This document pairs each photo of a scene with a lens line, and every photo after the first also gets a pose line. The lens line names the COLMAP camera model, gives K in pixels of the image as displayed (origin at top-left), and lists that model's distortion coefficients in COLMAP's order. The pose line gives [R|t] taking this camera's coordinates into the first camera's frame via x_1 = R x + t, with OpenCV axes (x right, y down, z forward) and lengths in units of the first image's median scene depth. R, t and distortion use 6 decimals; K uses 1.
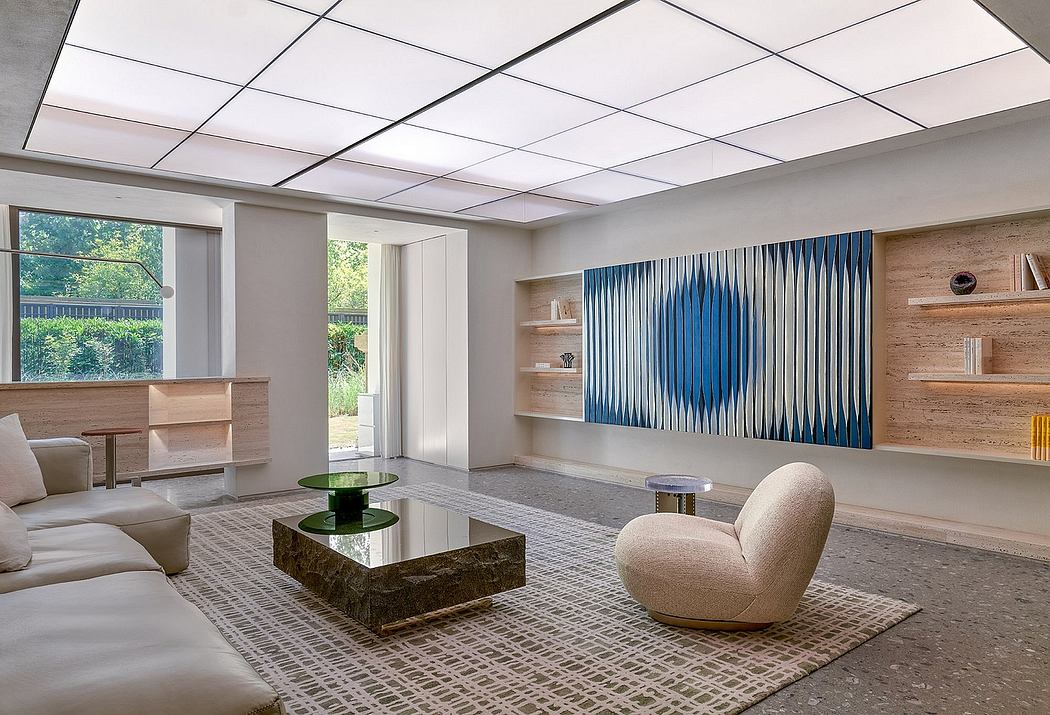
lens RADIAL K [[706.2, 0, 525.4], [0, 706.2, 359.3], [0, 0, 1]] dist [0.001085, 0.000599]
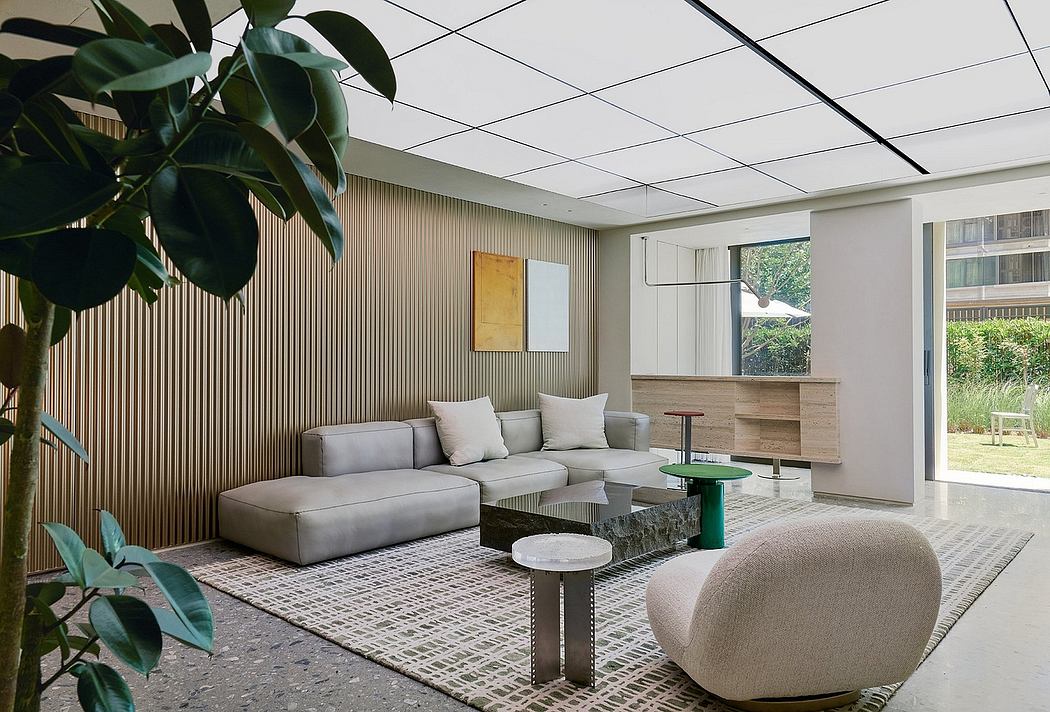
lens RADIAL K [[726.0, 0, 525.3], [0, 726.0, 354.0], [0, 0, 1]] dist [-0.003293, -0.000247]
pose [[0.147254, -0.003036, -0.989094, 1.292749], [-0.008630, 0.999953, -0.004354, -0.001877], [0.989061, 0.009177, 0.147221, 0.900046]]
